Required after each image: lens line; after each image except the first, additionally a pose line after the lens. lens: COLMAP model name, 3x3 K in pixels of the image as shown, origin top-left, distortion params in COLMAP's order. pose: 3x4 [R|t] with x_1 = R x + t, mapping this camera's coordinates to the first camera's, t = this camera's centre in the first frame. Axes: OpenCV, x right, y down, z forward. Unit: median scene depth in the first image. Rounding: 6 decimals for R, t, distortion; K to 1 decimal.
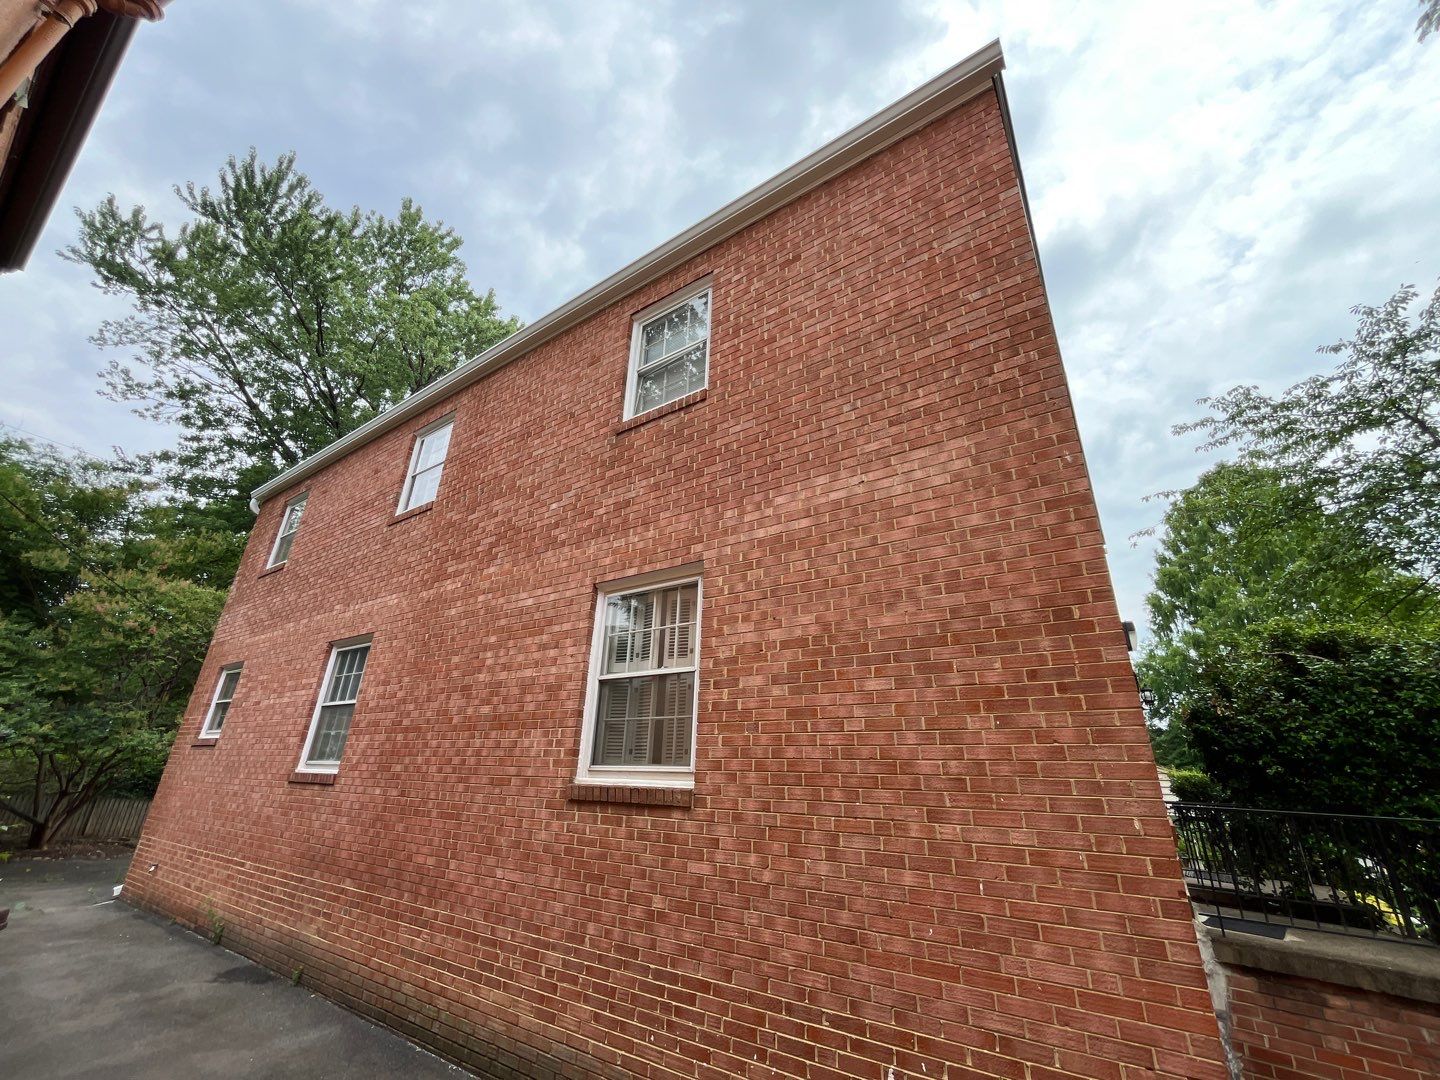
lens RADIAL K [[597.0, 0, 717.0], [0, 597.0, 535.6], [0, 0, 1]] dist [-0.001868, 0.000193]
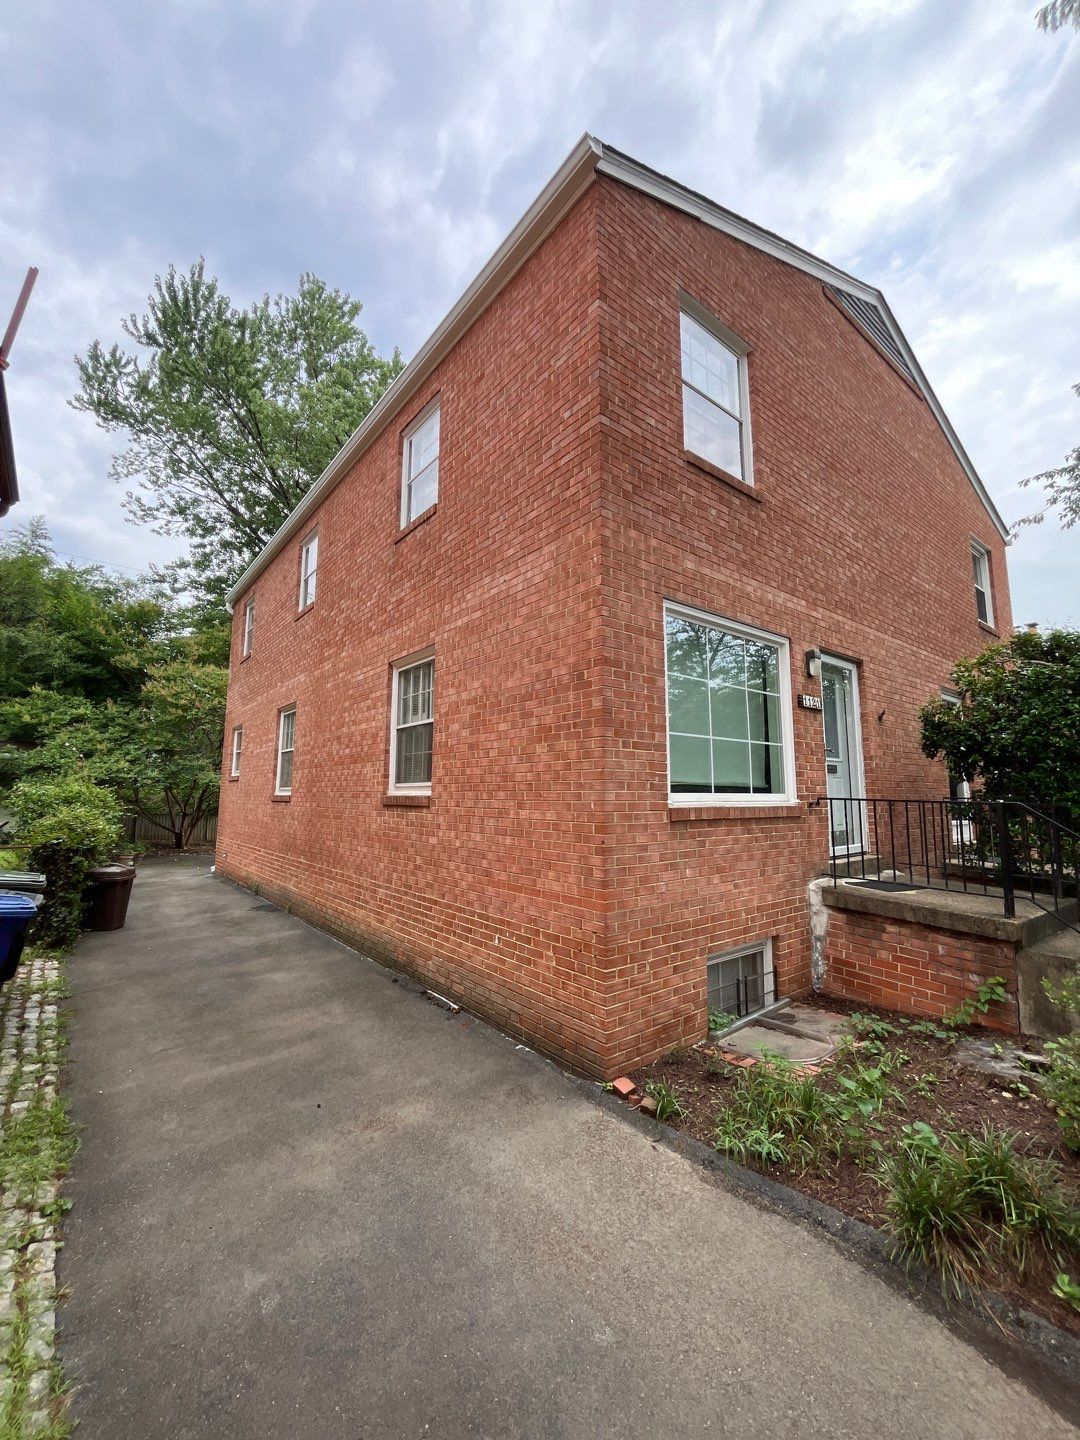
lens RADIAL K [[597.0, 0, 539.6], [0, 597.0, 723.6], [0, 0, 1]] dist [-0.001868, 0.000193]
pose [[0.956668, -0.063586, -0.284155, 0.527706], [0.136462, 0.959970, 0.244613, -0.076895], [0.257227, -0.272790, 0.927049, -0.249538]]
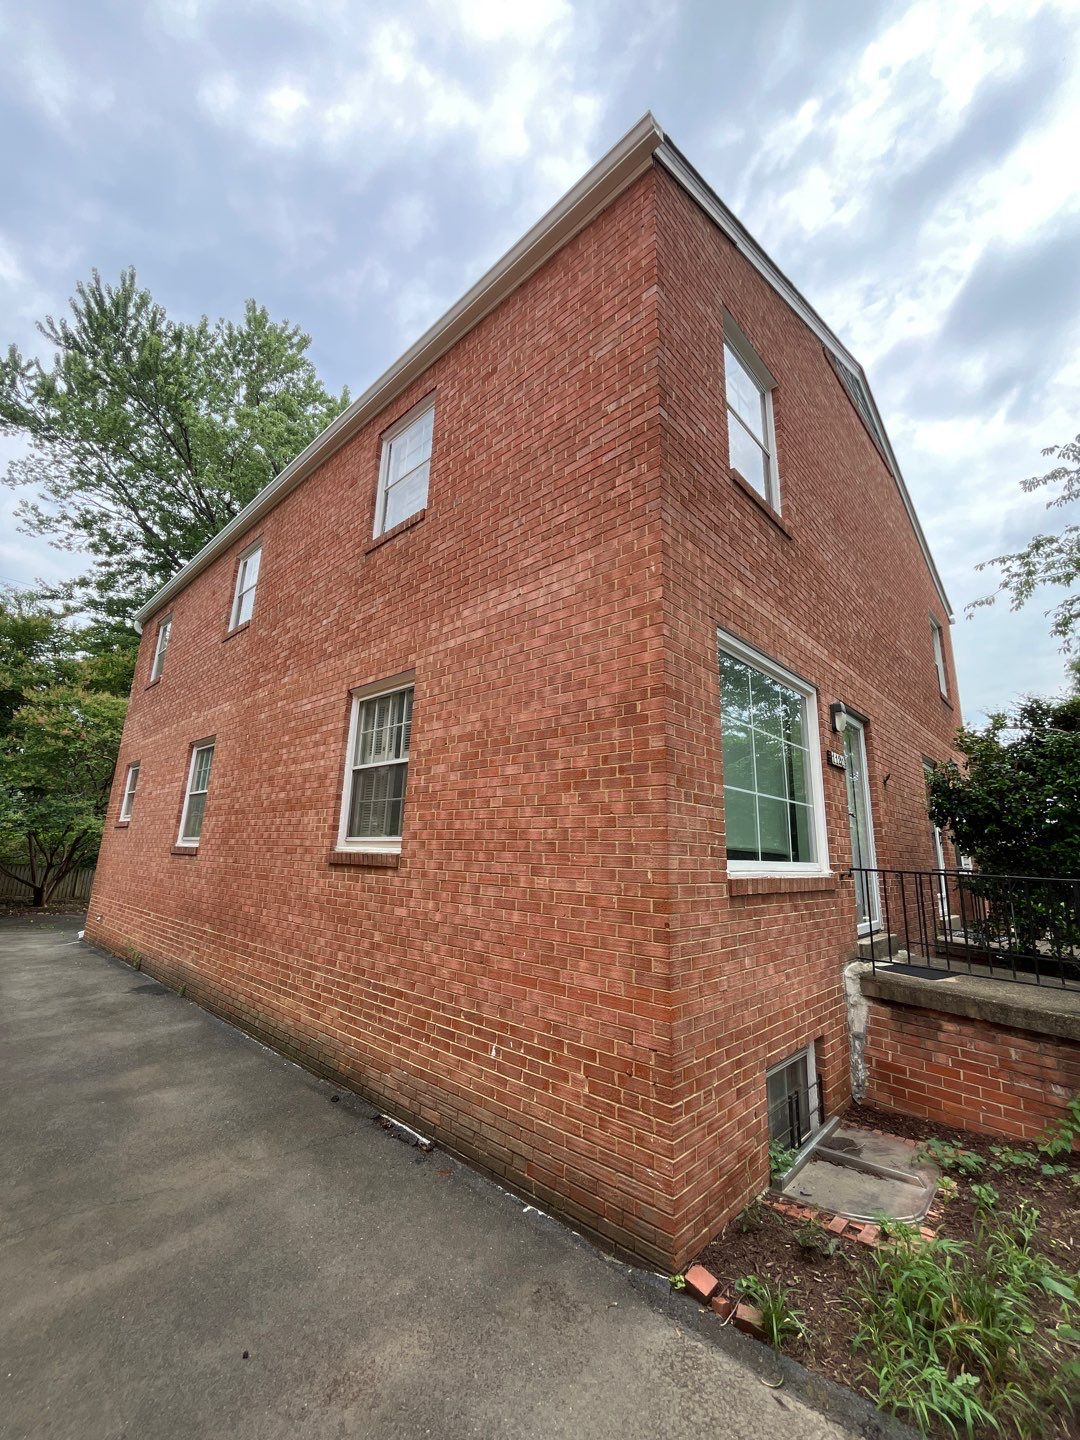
lens RADIAL K [[597.0, 0, 542.0], [0, 597.0, 721.0], [0, 0, 1]] dist [-0.001868, 0.000193]
pose [[0.989202, -0.035316, -0.142242, 0.338459], [0.058378, 0.985163, 0.161388, -0.026614], [0.134432, -0.167949, 0.976587, -0.103894]]
